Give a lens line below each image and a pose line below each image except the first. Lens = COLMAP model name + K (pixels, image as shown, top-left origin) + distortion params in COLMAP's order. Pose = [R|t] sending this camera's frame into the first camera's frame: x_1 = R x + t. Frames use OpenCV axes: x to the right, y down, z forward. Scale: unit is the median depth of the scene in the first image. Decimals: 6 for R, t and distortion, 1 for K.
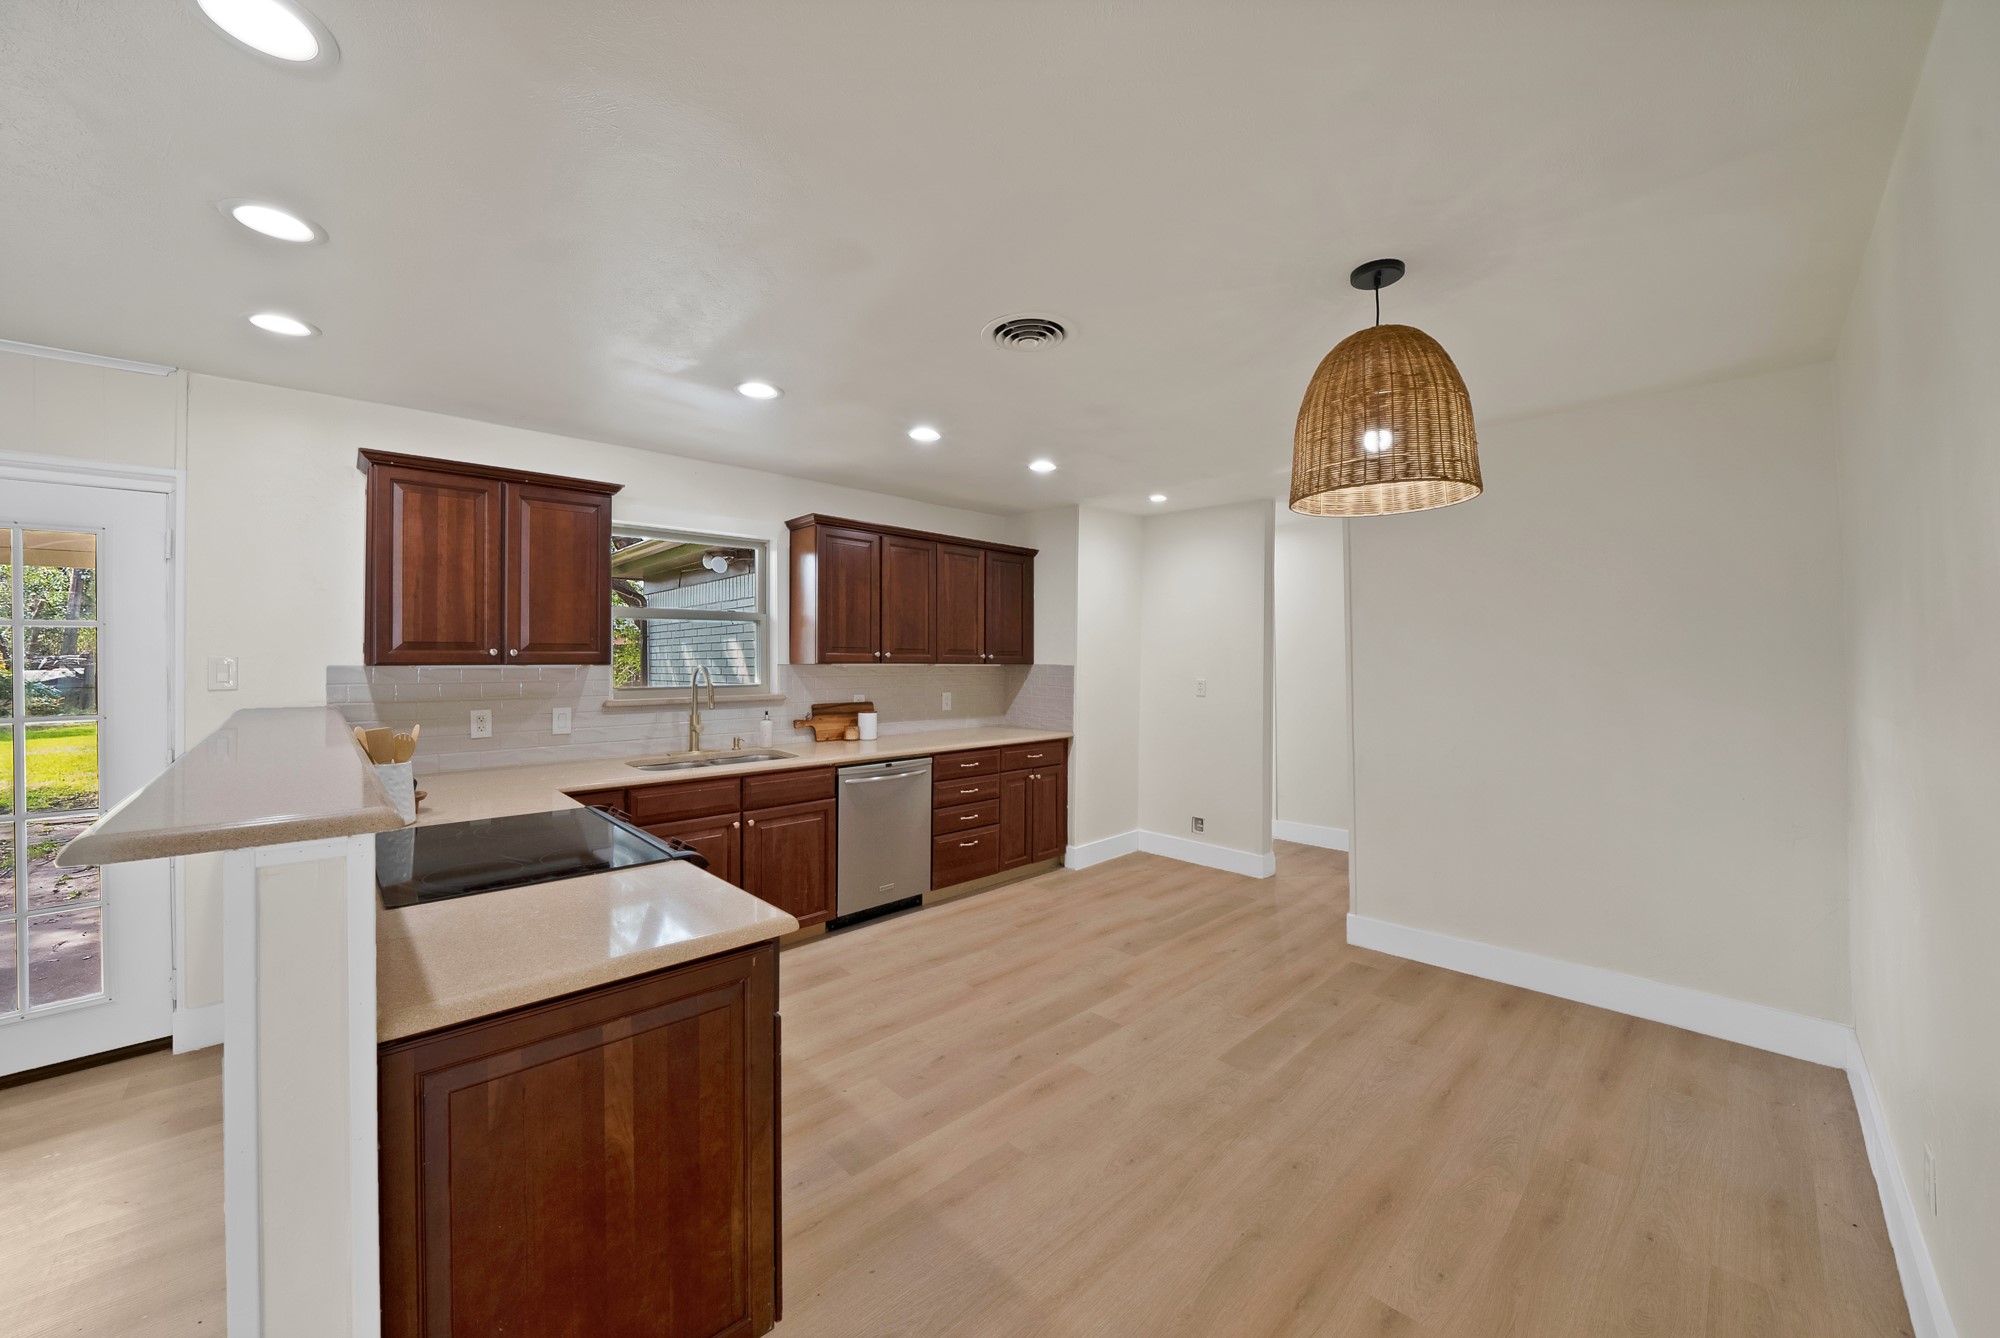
lens RADIAL K [[731.2, 0, 998.7], [0, 731.2, 662.5], [0, 0, 1]] dist [-0.018902, 0.000141]
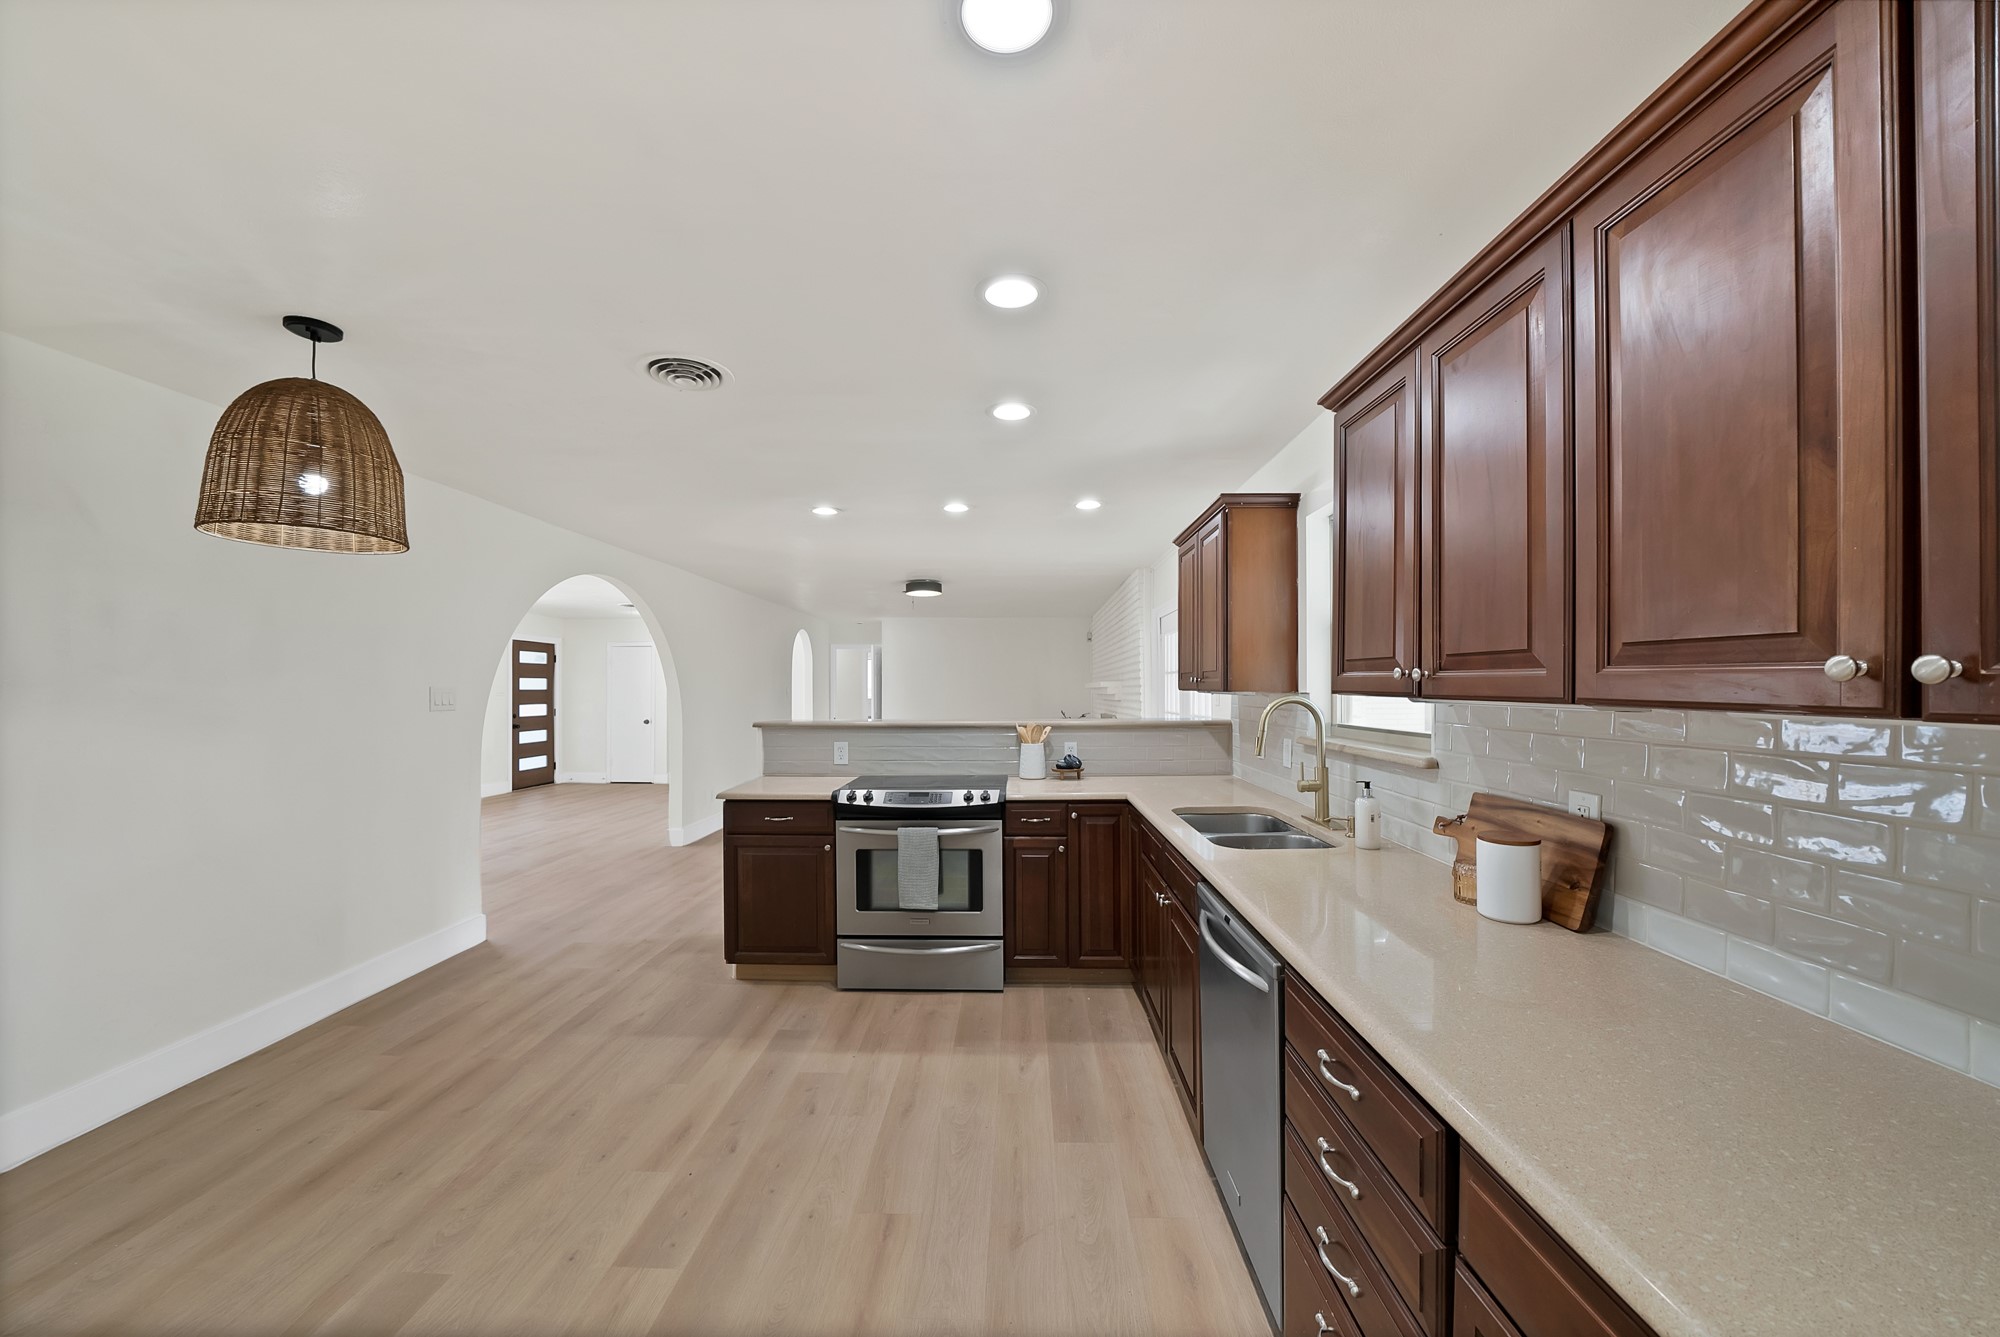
lens RADIAL K [[731.2, 0, 995.8], [0, 731.2, 683.2], [0, 0, 1]] dist [-0.018902, 0.000141]
pose [[-0.717580, 0.000003, -0.696476, 0.359307], [-0.003949, 0.999984, 0.004073, -0.010996], [0.696464, 0.005674, -0.717569, 1.640456]]
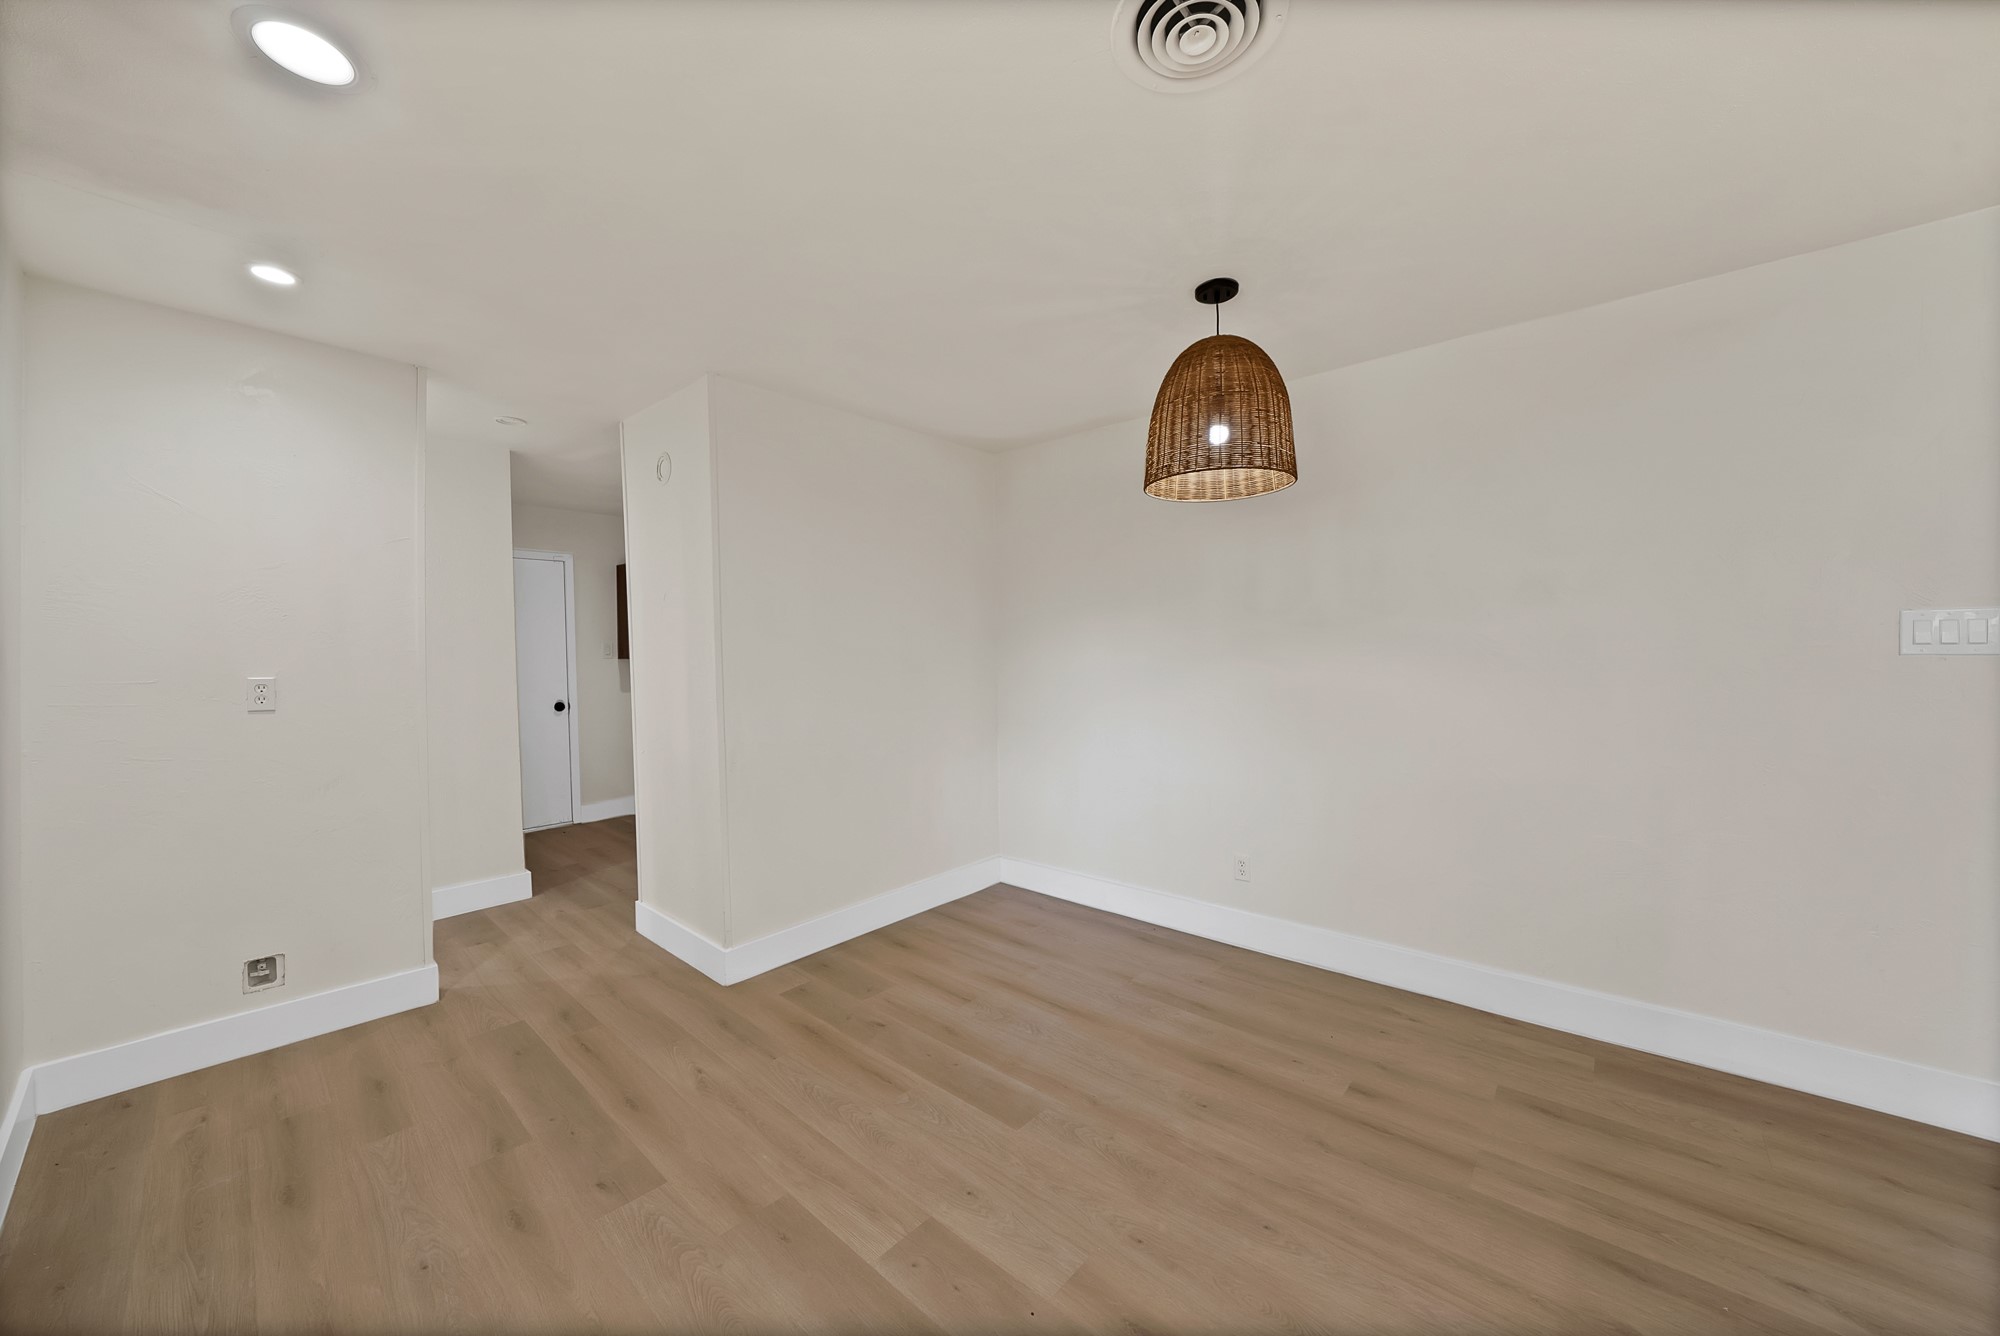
lens RADIAL K [[731.2, 0, 986.9], [0, 731.2, 655.2], [0, 0, 1]] dist [-0.018902, 0.000141]
pose [[-0.066716, -0.011178, 0.997709, -0.421334], [0.020971, 0.999701, 0.012602, 0.022380], [-0.997552, 0.021763, -0.066462, 0.960562]]
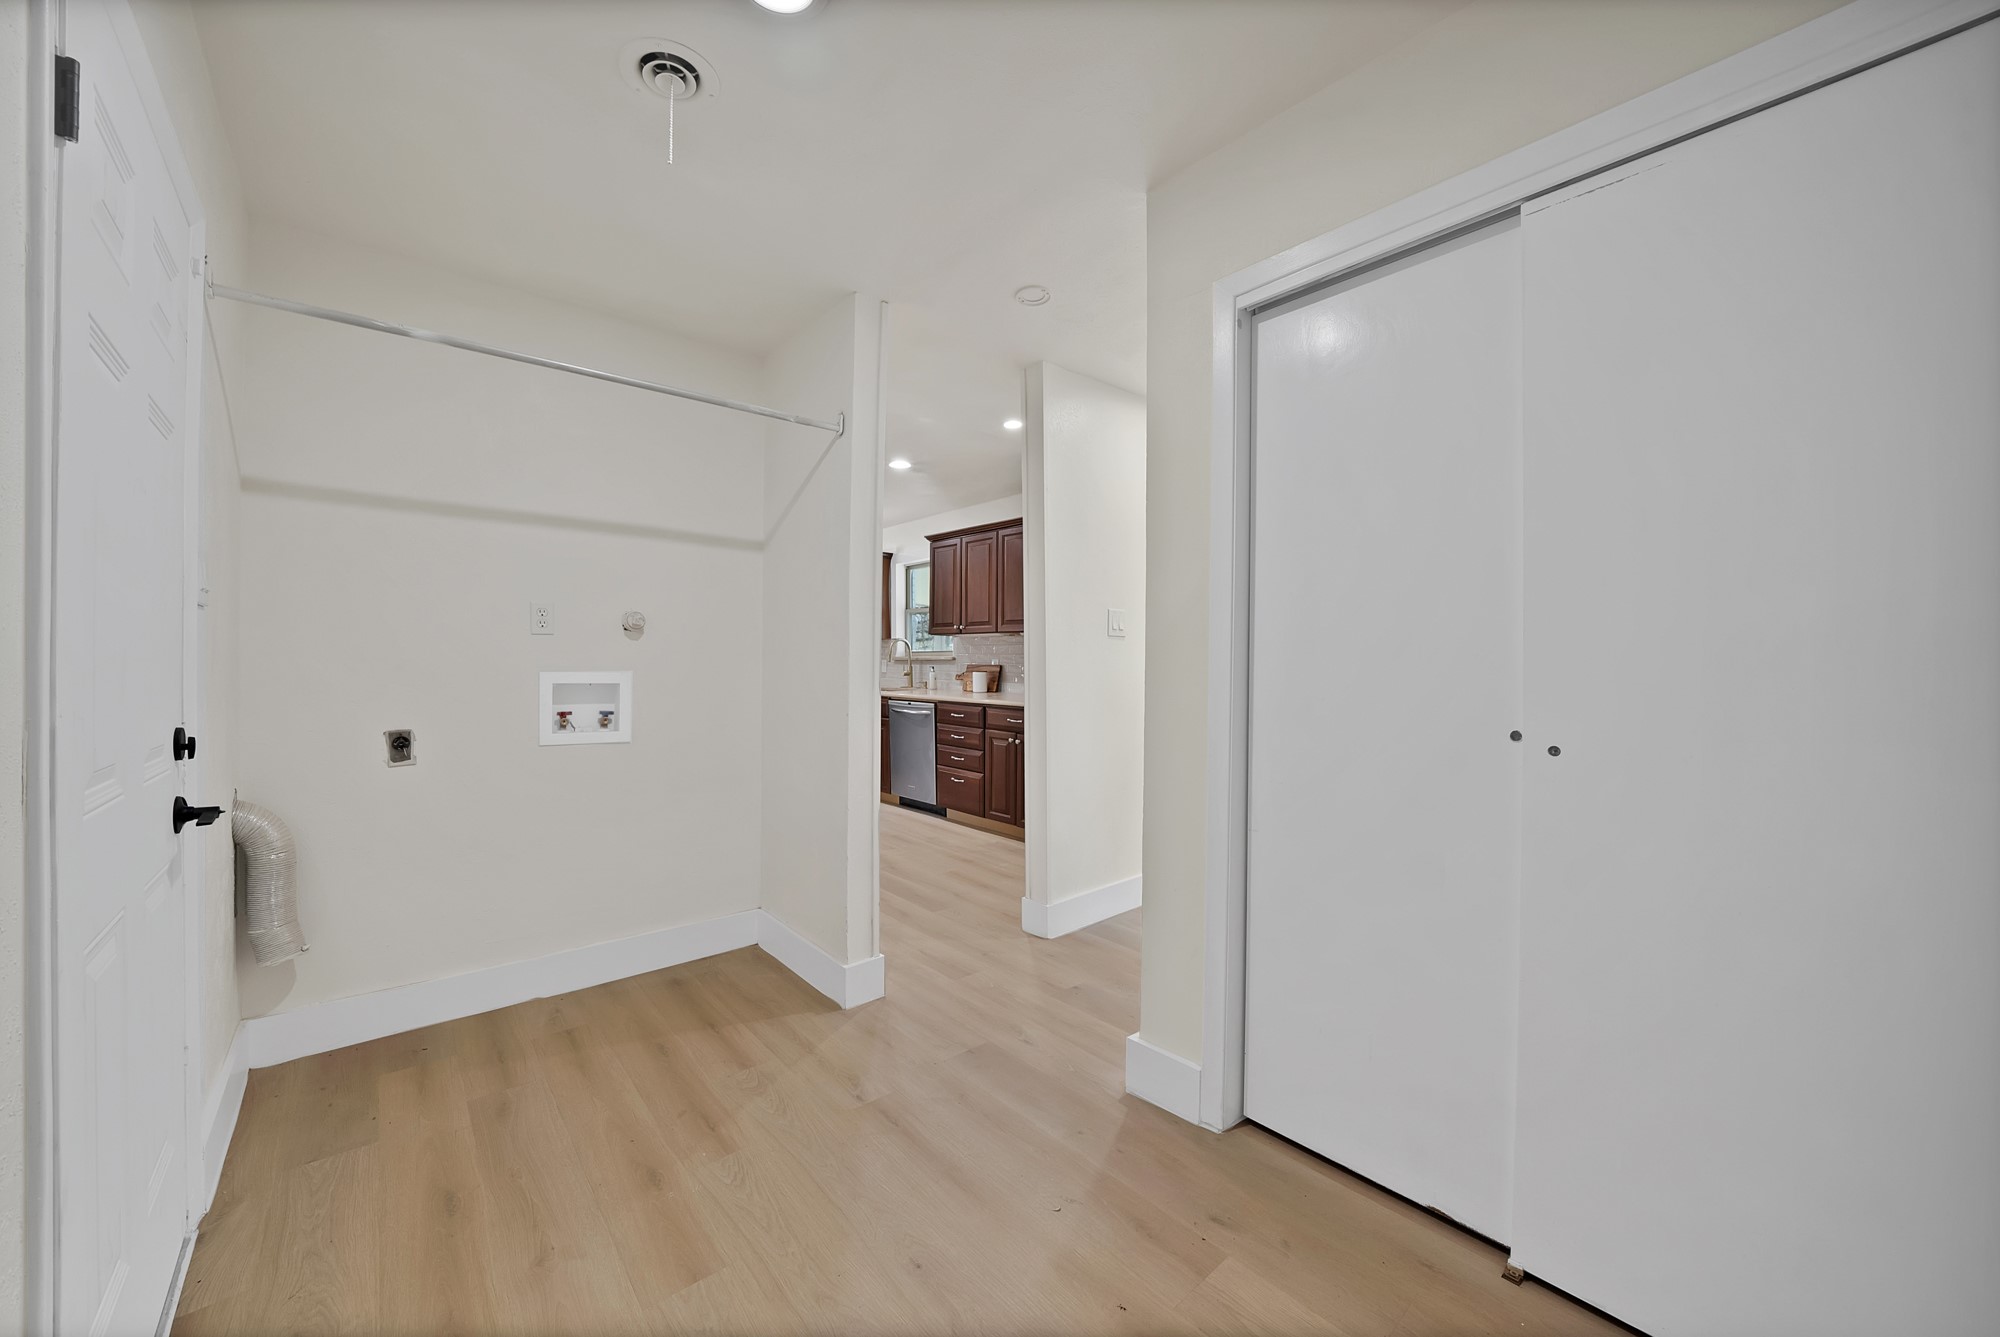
lens RADIAL K [[731.2, 0, 991.1], [0, 731.2, 656.7], [0, 0, 1]] dist [-0.018902, 0.000141]
pose [[-0.063073, 0.002082, -0.998007, 1.748608], [0.001002, 0.999997, 0.002023, 0.058480], [0.998008, -0.000872, -0.063075, 1.681052]]
